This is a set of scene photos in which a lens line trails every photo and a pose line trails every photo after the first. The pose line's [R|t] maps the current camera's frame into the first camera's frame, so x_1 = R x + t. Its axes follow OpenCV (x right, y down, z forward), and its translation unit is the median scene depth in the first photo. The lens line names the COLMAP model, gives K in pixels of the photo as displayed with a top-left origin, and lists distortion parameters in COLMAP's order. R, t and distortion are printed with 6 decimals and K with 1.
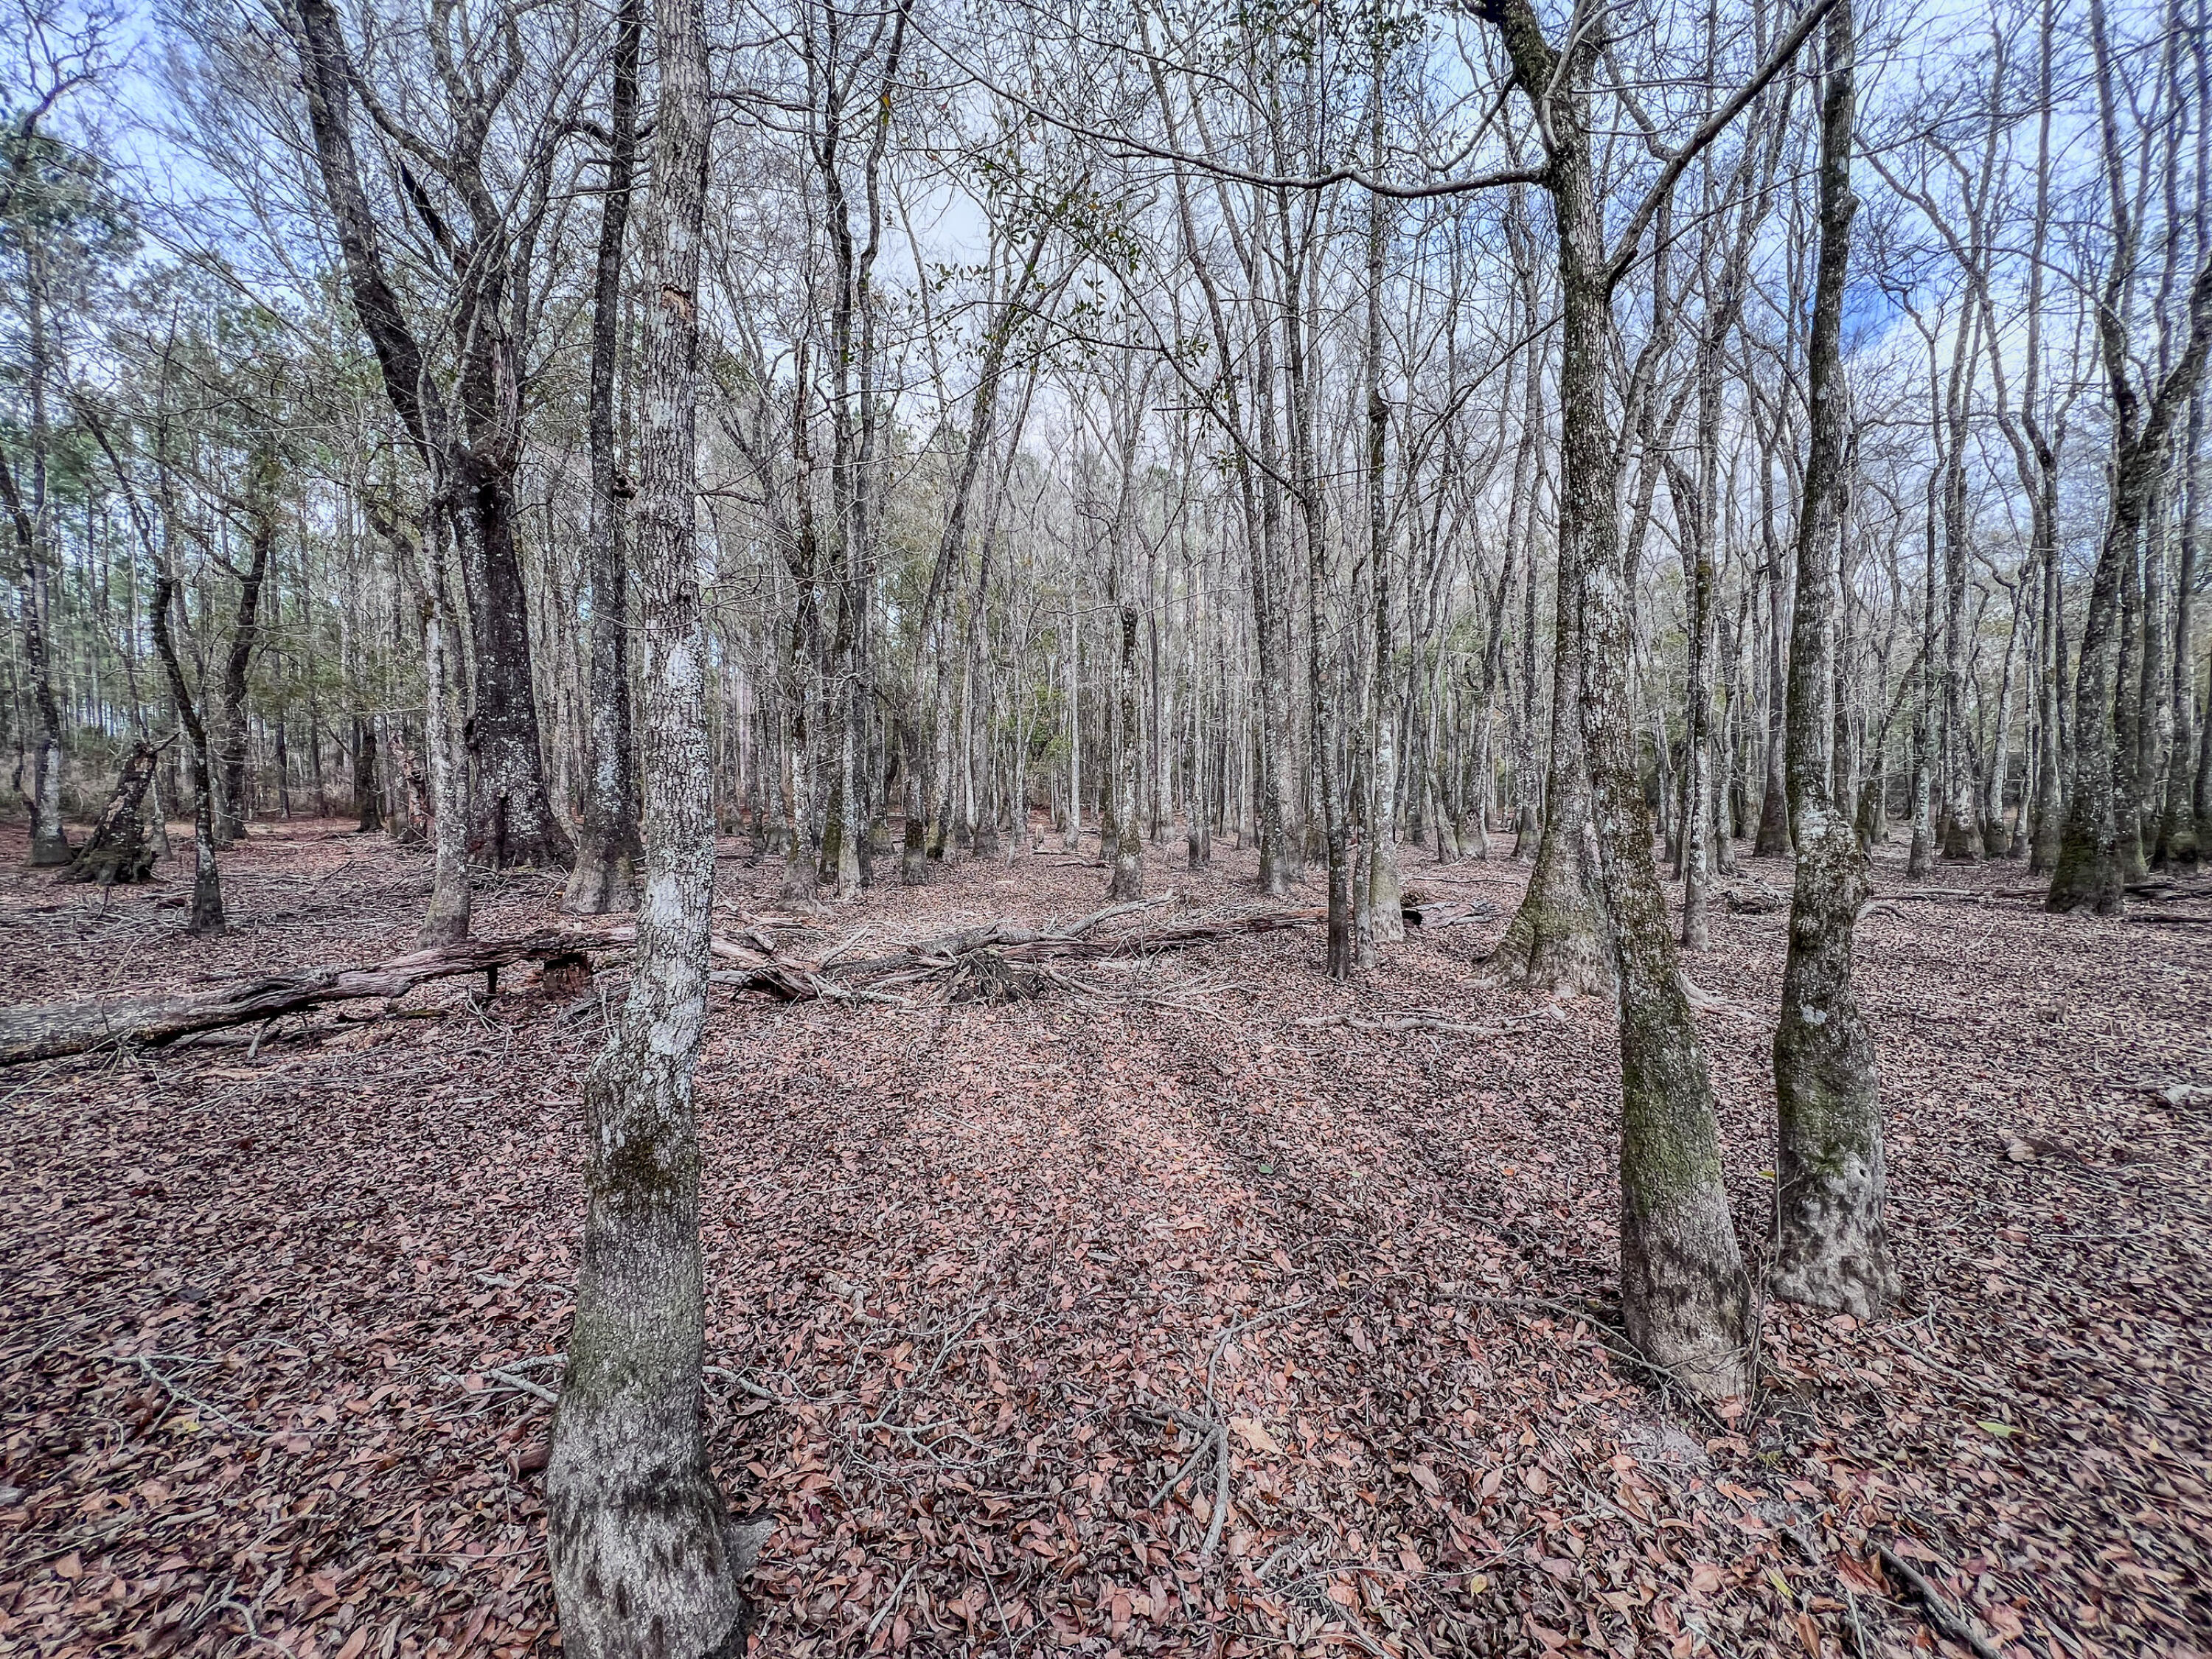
lens RADIAL K [[885.9, 0, 1098.8], [0, 885.9, 832.7], [0, 0, 1]] dist [-0.001522, 0.000516]
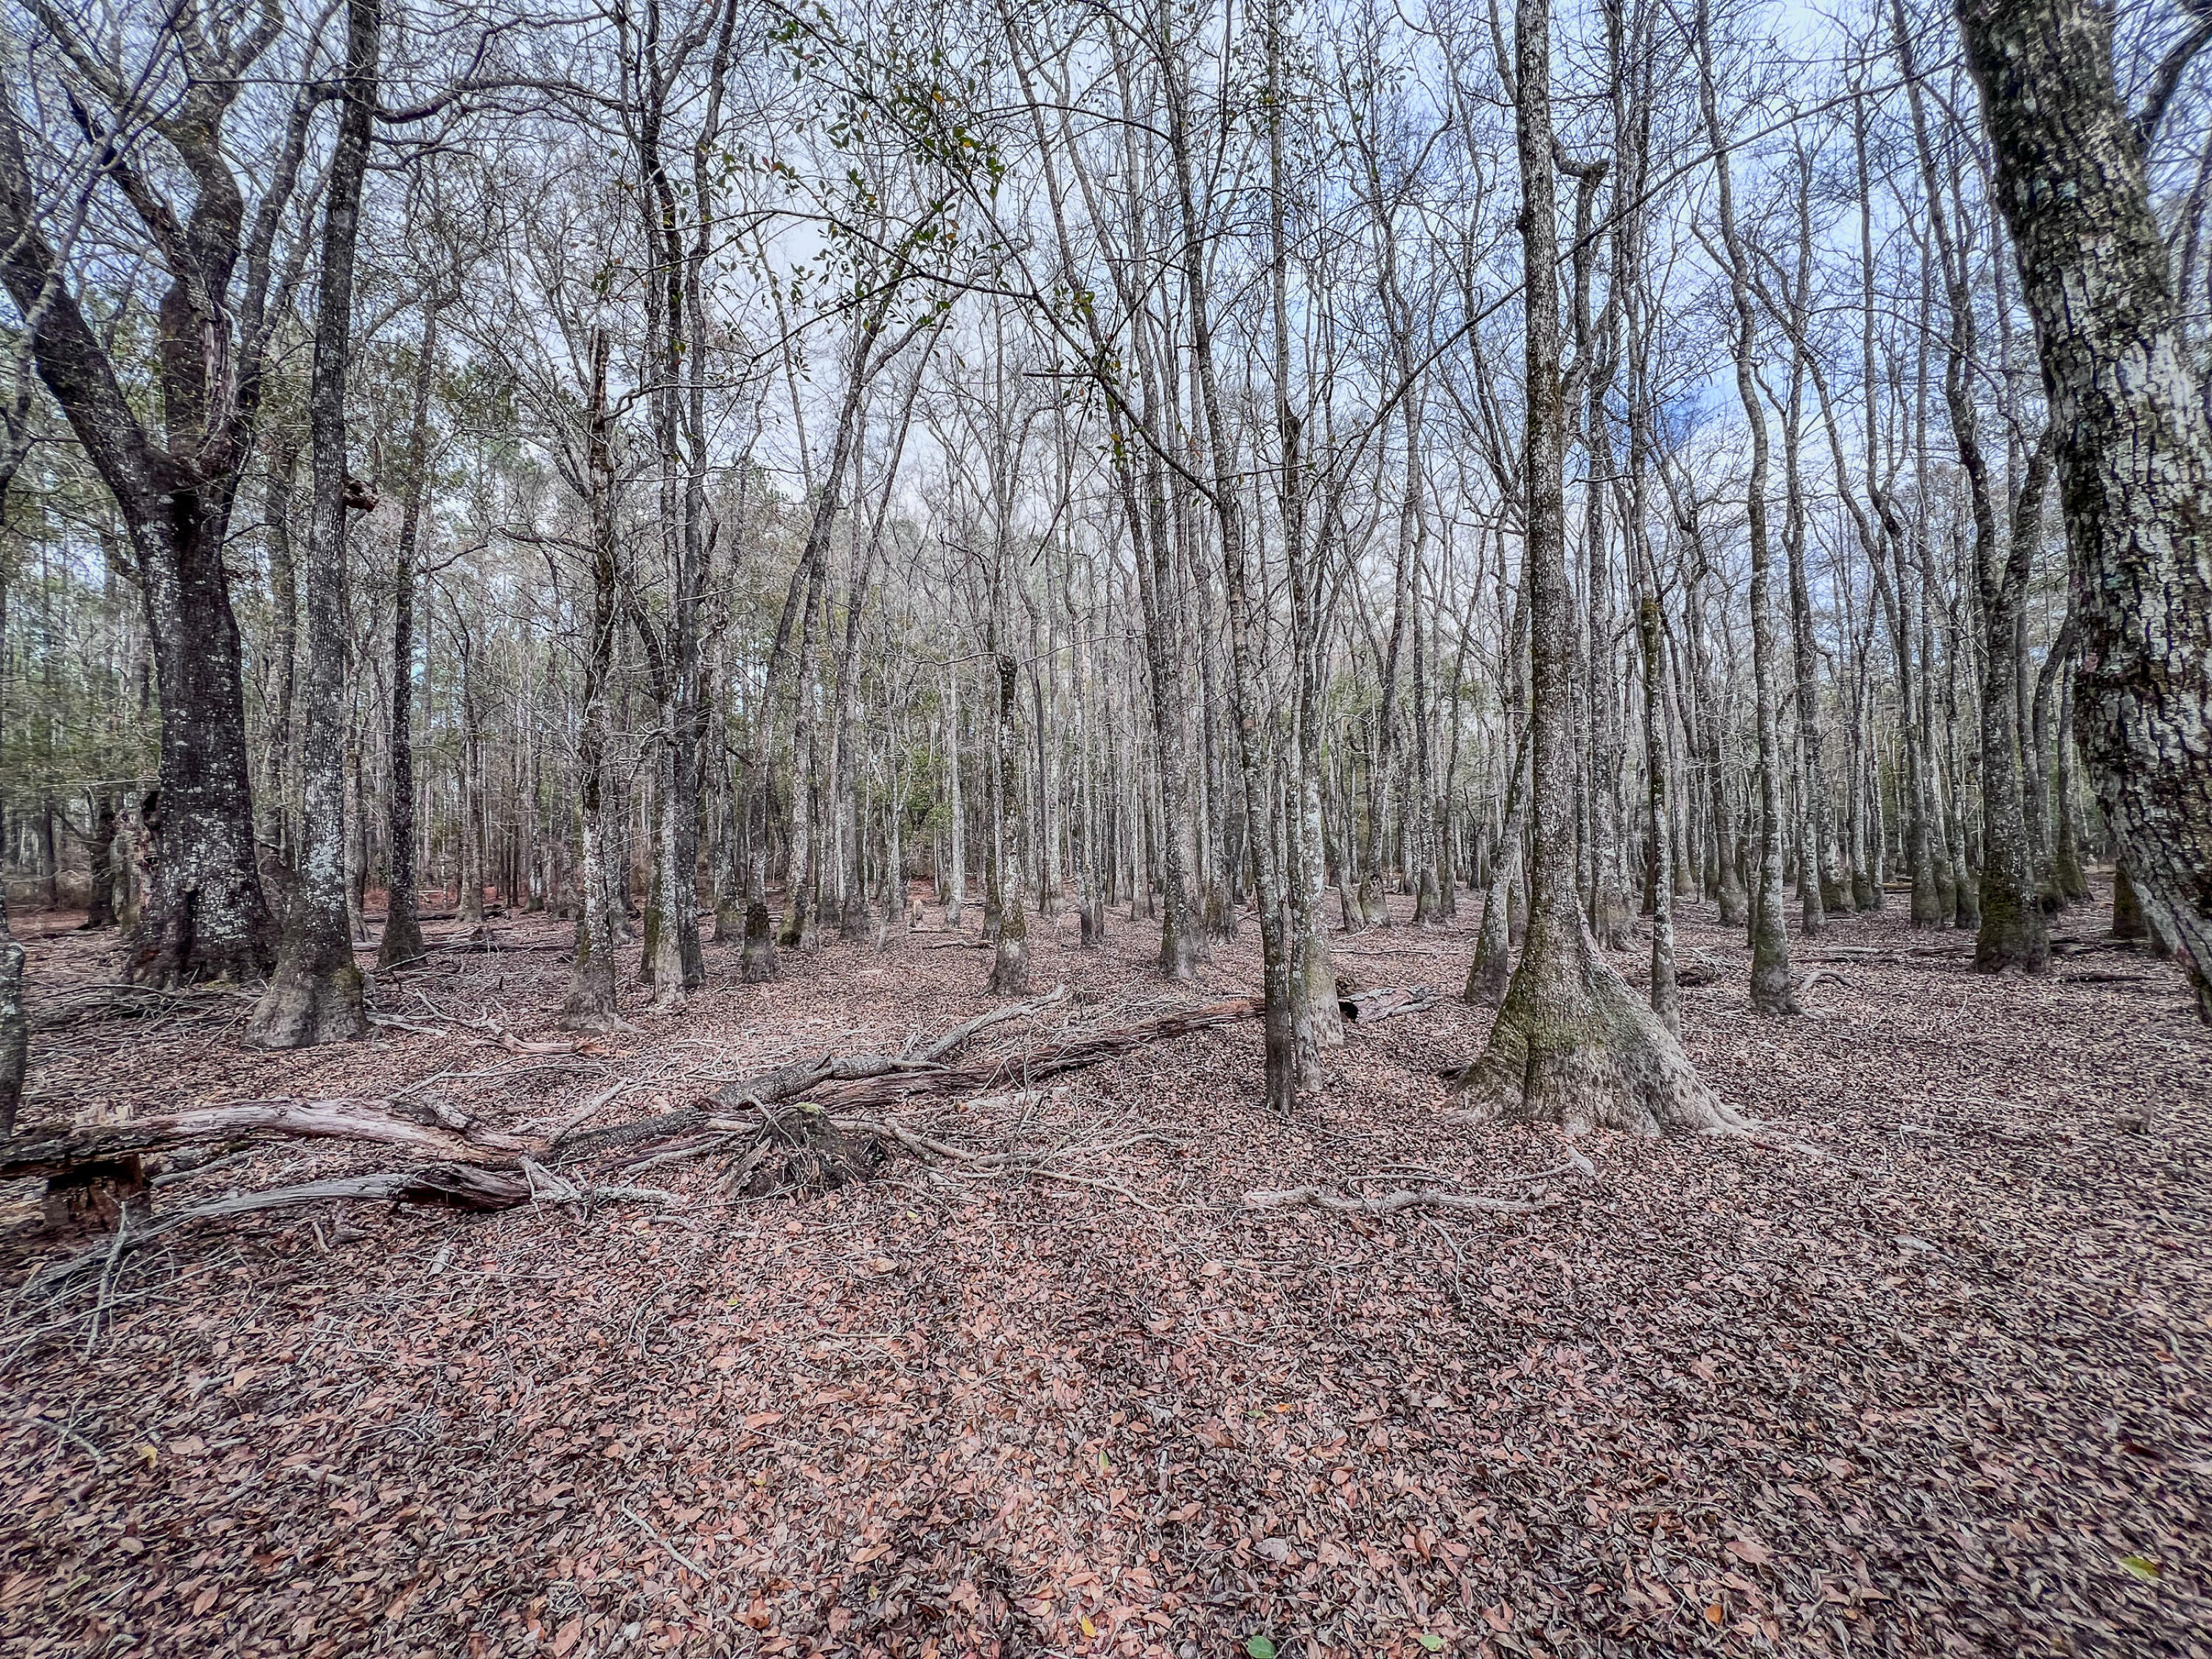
lens RADIAL K [[885.9, 0, 1098.4], [0, 885.9, 830.5], [0, 0, 1]] dist [-0.001522, 0.000516]
pose [[0.992116, -0.016423, 0.124240, 0.012585], [0.025938, 0.996819, -0.075357, -0.014593], [-0.122607, 0.077986, 0.989386, 0.144196]]
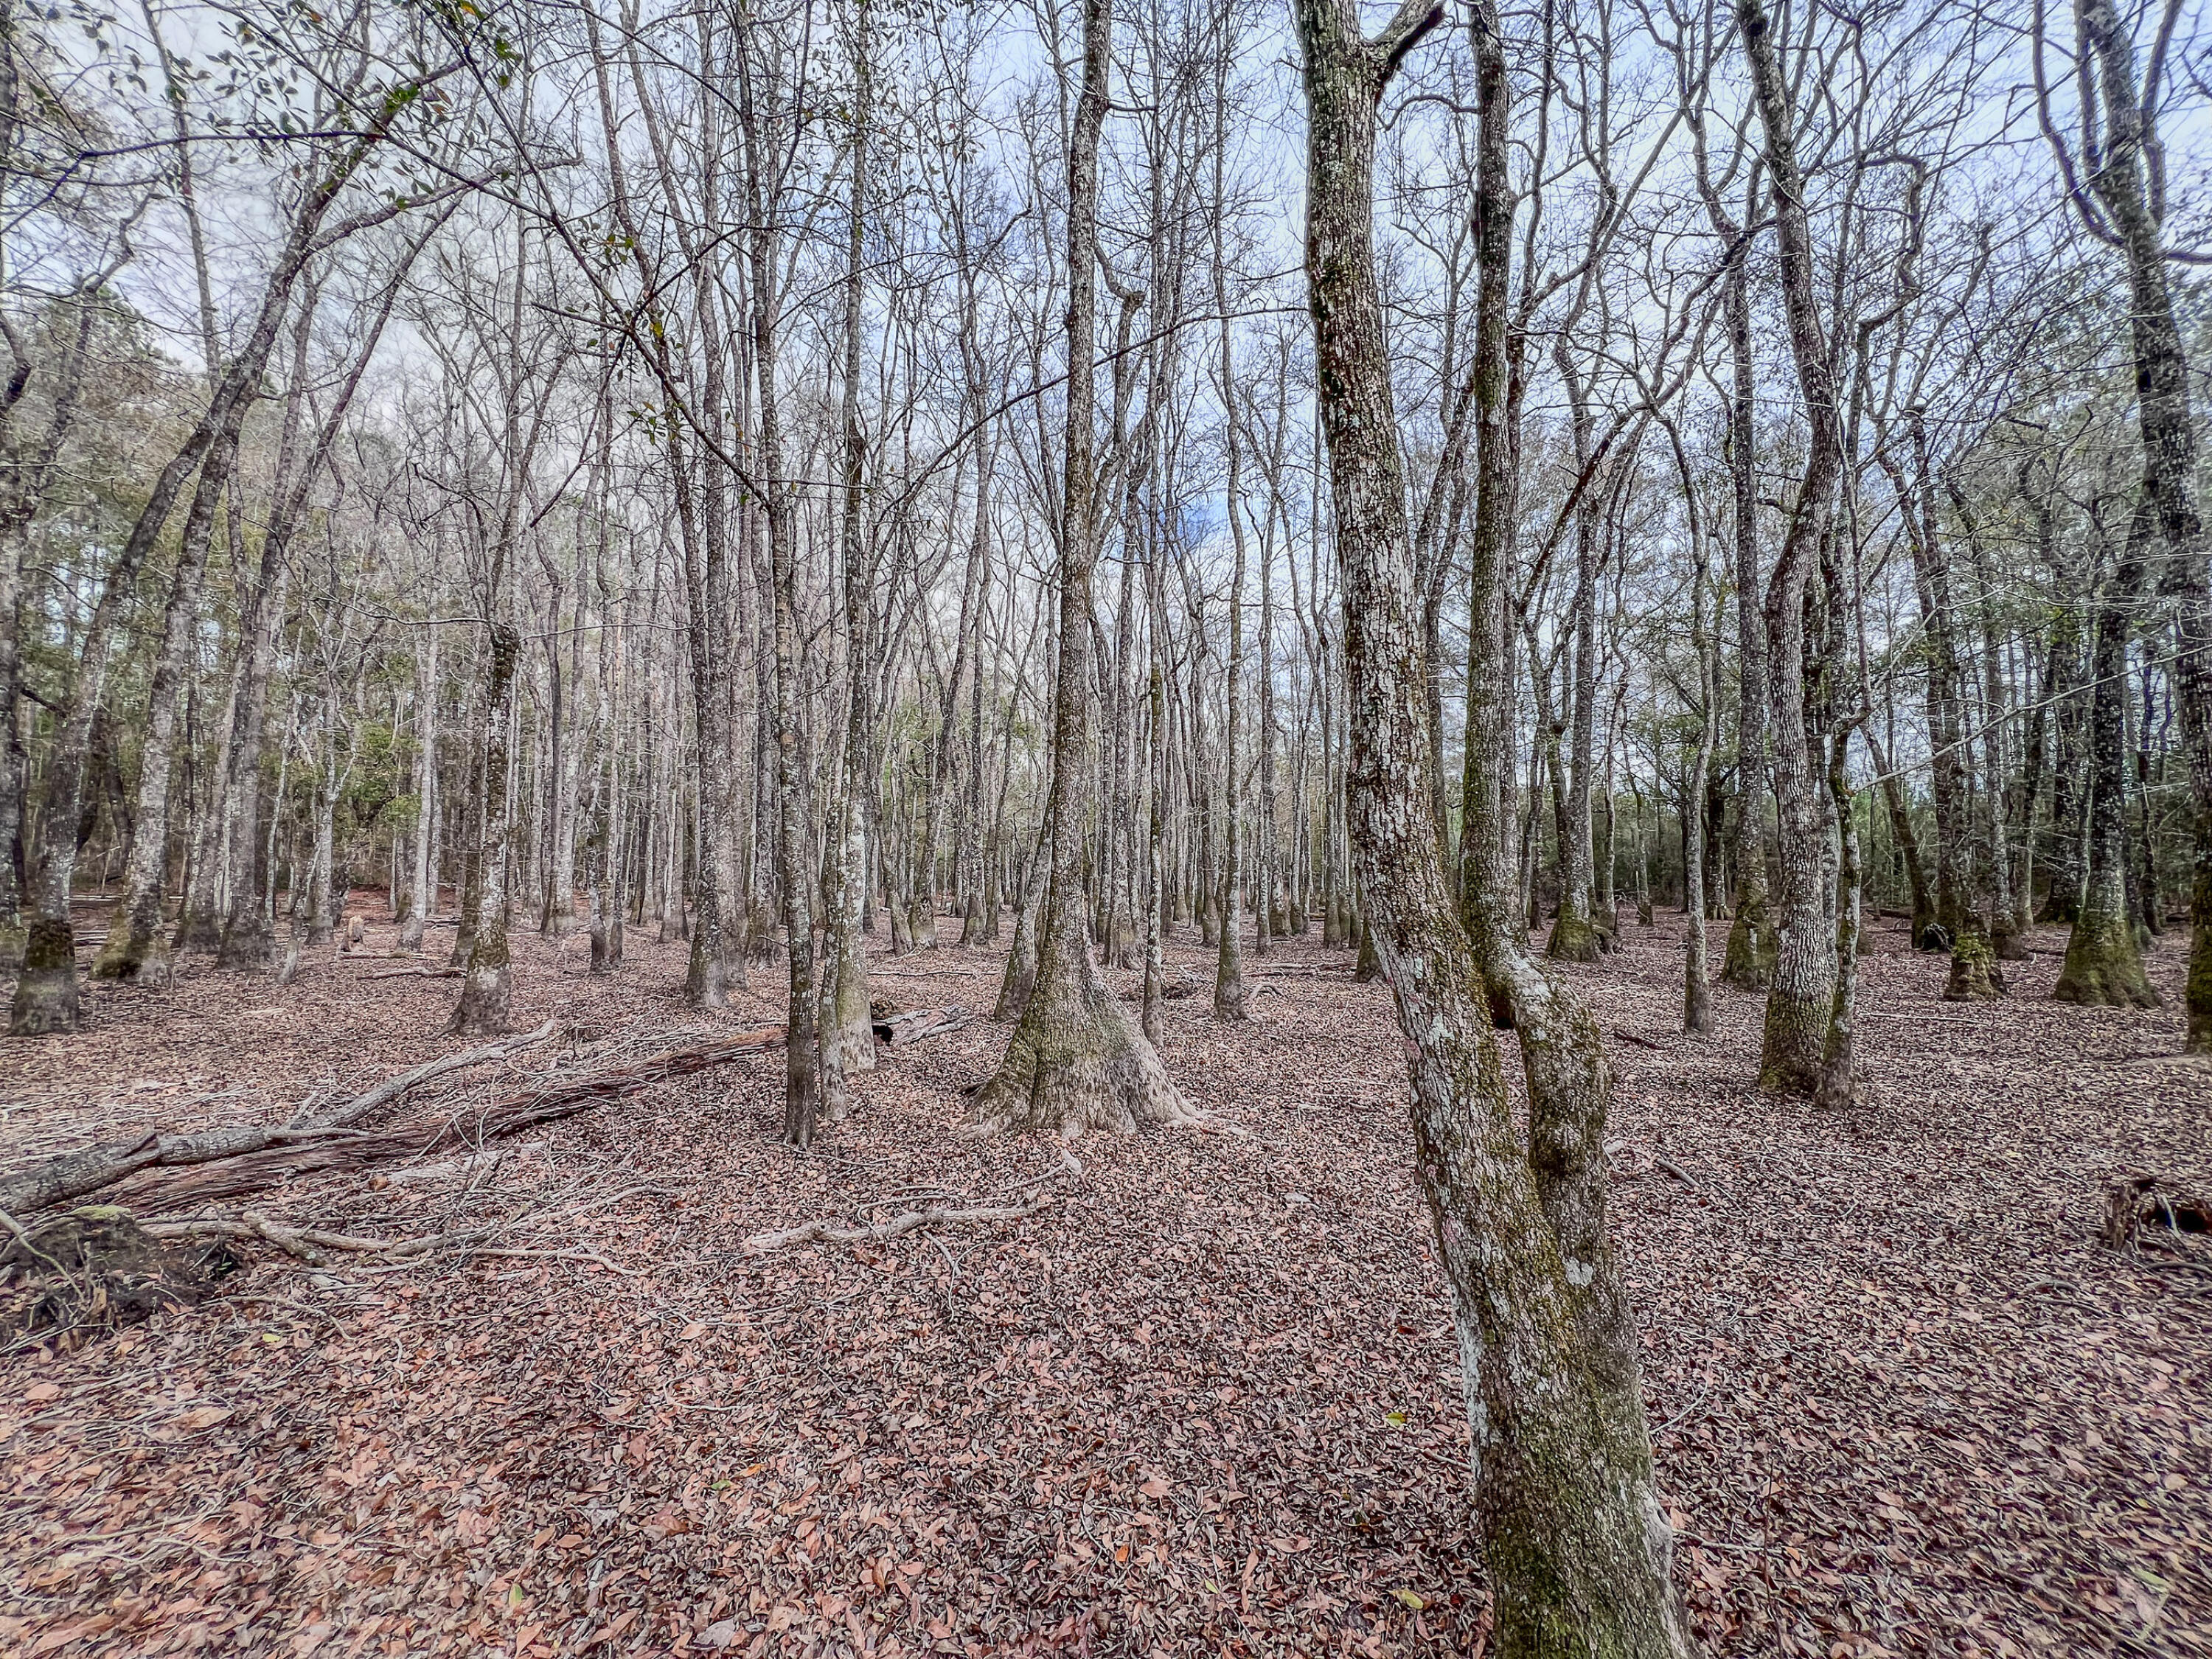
lens RADIAL K [[885.9, 0, 1101.9], [0, 885.9, 830.6], [0, 0, 1]] dist [-0.001522, 0.000516]
pose [[0.817042, 0.042480, 0.575011, 0.024390], [0.011084, 0.995941, -0.089327, -0.016168], [-0.576472, 0.079357, 0.813254, 0.140736]]
